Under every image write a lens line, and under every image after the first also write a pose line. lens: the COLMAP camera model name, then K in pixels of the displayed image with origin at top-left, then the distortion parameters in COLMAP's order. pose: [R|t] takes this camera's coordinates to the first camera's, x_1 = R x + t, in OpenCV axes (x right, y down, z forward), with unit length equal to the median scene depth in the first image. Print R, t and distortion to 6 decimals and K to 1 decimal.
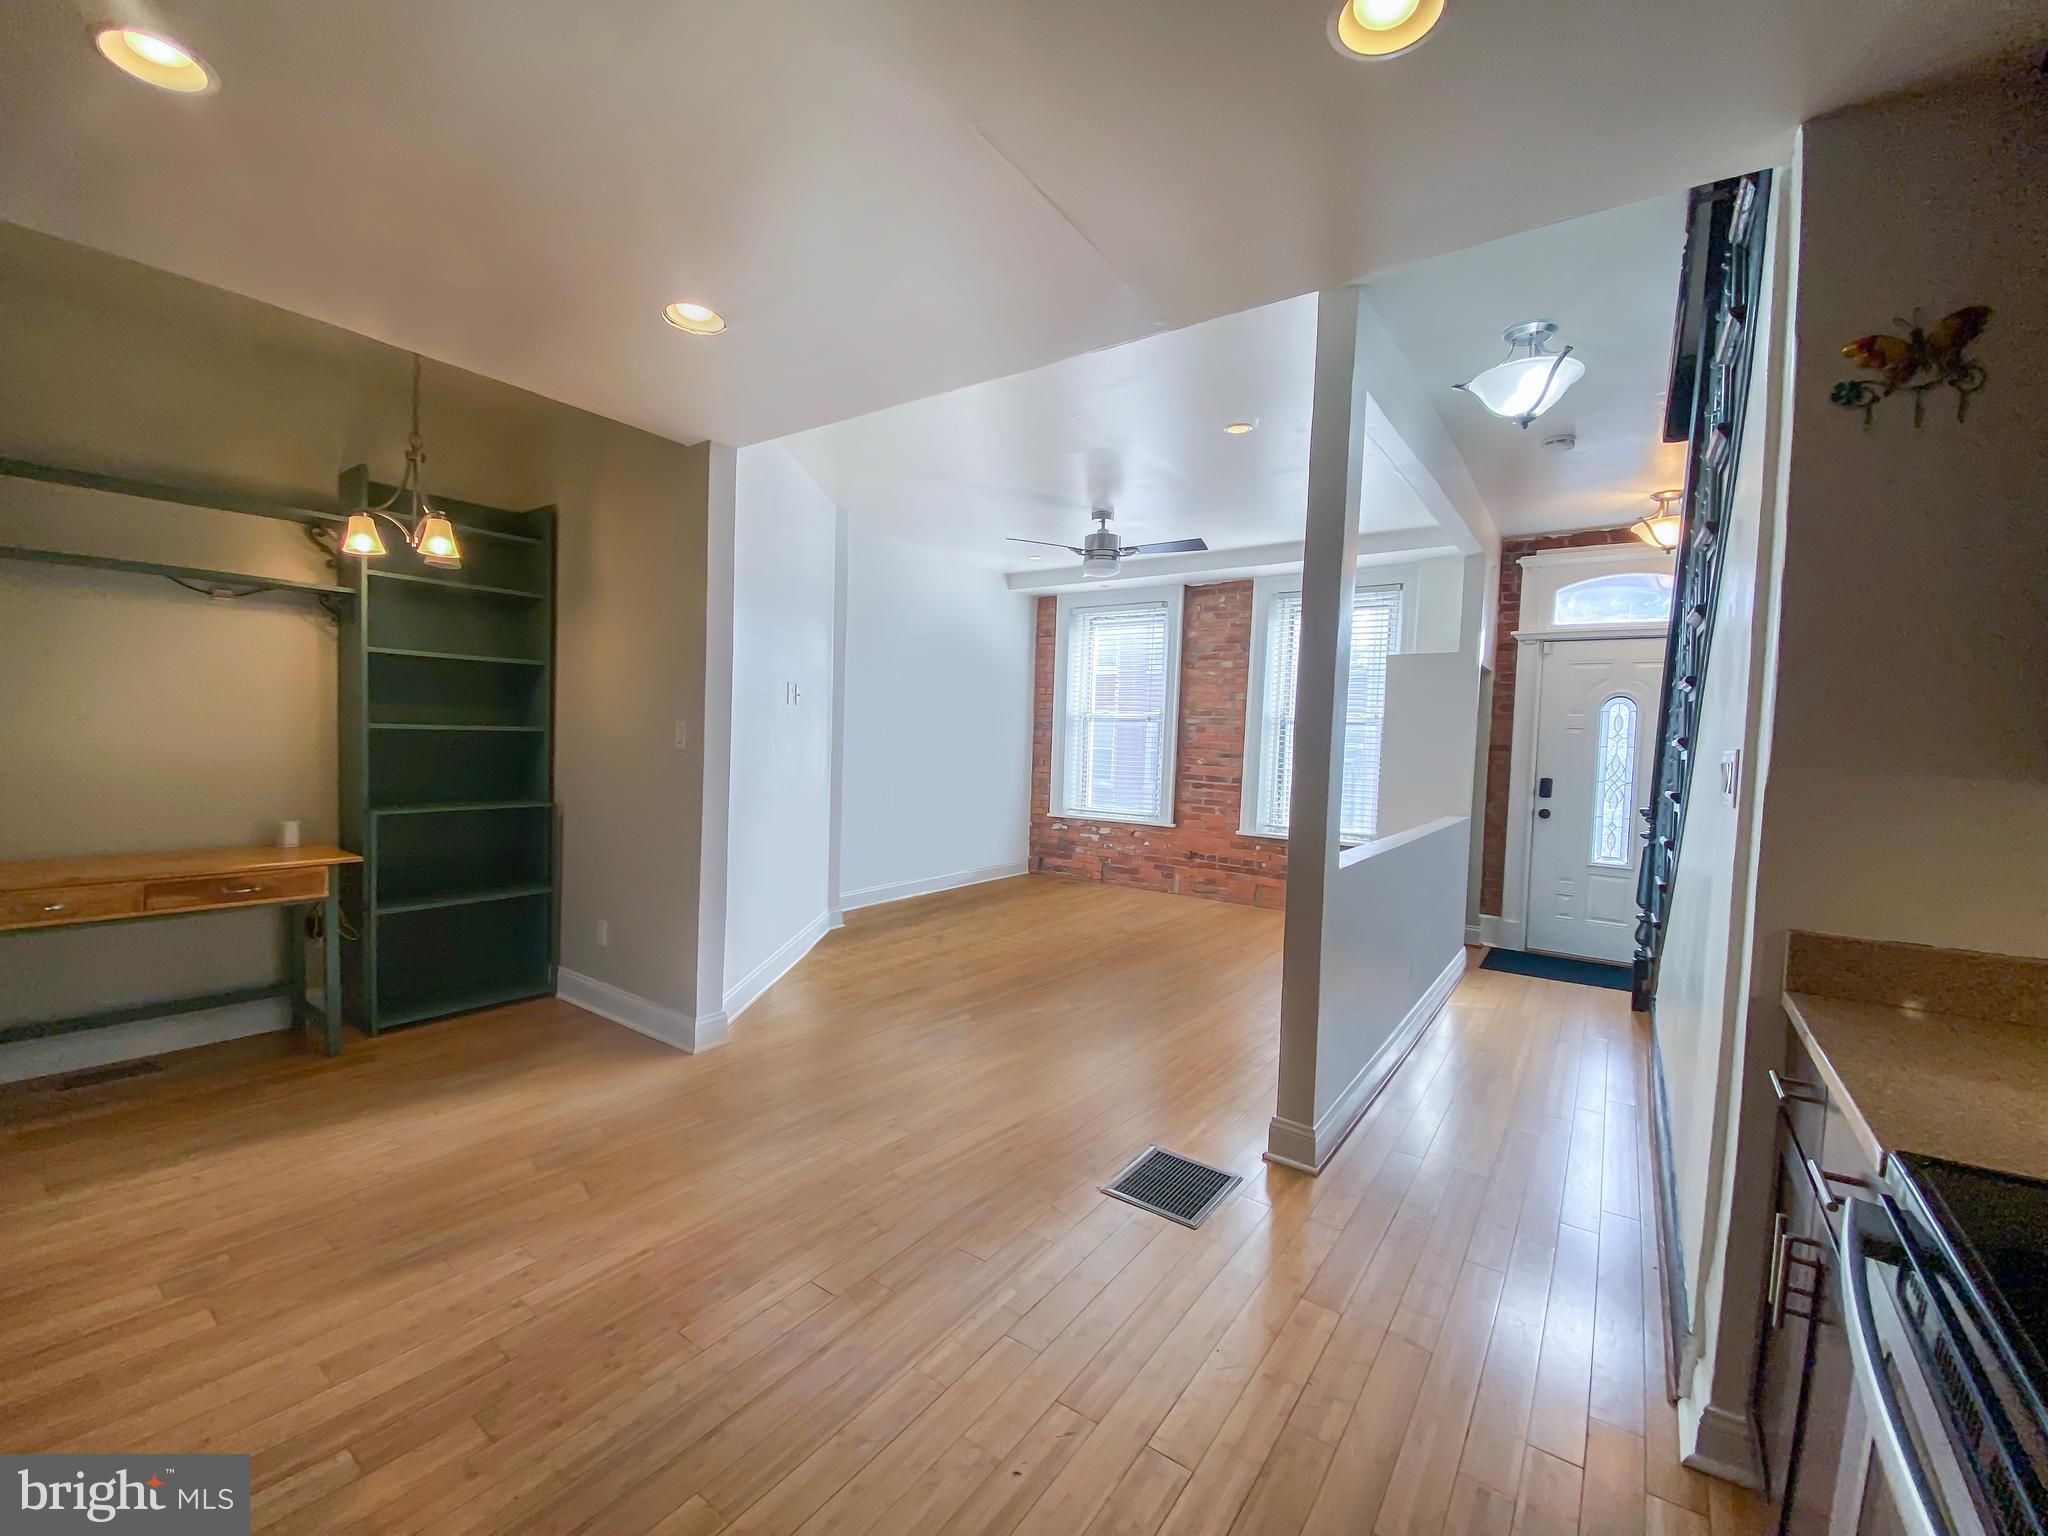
lens RADIAL K [[828.0, 0, 1037.8], [0, 828.0, 777.9], [0, 0, 1]] dist [0.000073, -0.000250]
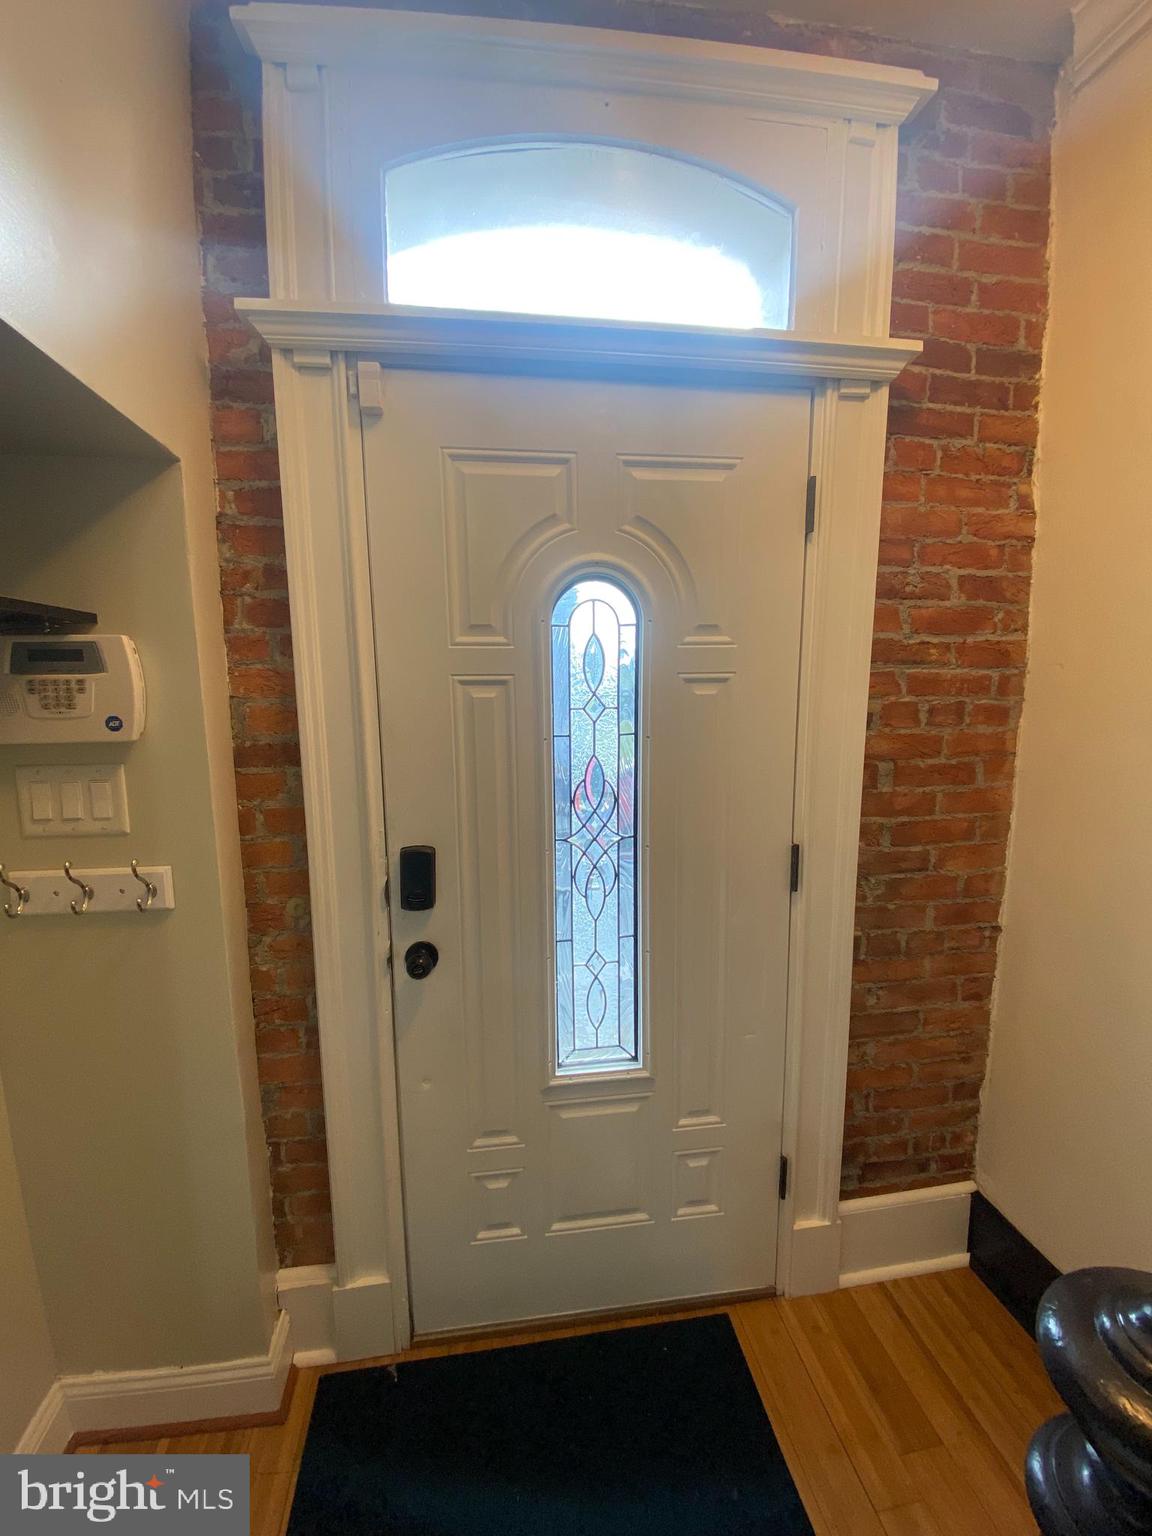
lens RADIAL K [[621.0, 0, 574.5], [0, 621.0, 766.4], [0, 0, 1]] dist [0.000073, -0.000250]
pose [[0.711060, -0.130509, 0.690913, 0.499752], [0.062684, 0.990477, 0.122583, -0.053840], [-0.700332, -0.043855, 0.712469, 0.794767]]
